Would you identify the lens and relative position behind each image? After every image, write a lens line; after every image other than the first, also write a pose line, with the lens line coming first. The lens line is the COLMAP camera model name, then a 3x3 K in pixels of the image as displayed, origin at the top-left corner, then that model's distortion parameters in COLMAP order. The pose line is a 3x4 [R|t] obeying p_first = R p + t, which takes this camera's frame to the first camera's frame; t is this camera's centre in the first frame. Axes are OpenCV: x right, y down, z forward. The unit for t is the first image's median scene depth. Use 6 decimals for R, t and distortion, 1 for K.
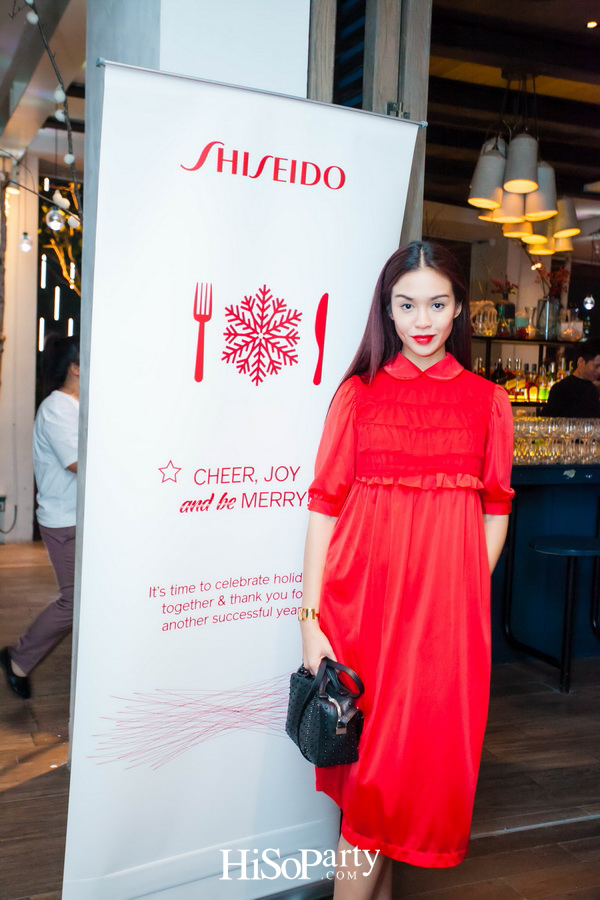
lens RADIAL K [[1404.7, 0, 299.7], [0, 1404.7, 438.8], [0, 0, 1]] dist [0.055861, 0.157669]
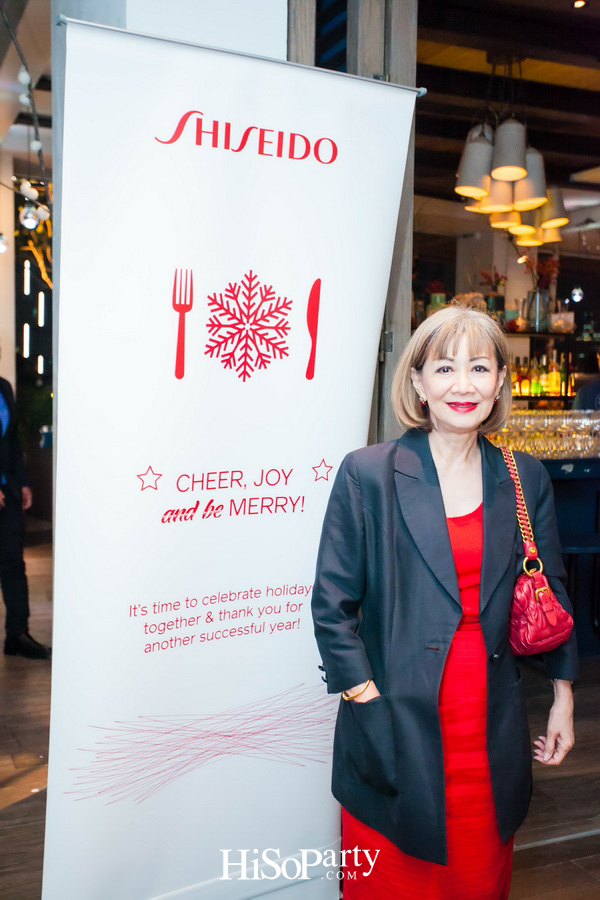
lens RADIAL K [[1317.6, 0, 300.0], [0, 1317.6, 450.0], [0, 0, 1]] dist [0.049511, 0.089341]
pose [[0.999799, -0.016468, 0.011472, -0.004721], [0.016326, 0.999791, 0.012337, -0.003457], [-0.011672, -0.012147, 0.999858, 0.144084]]
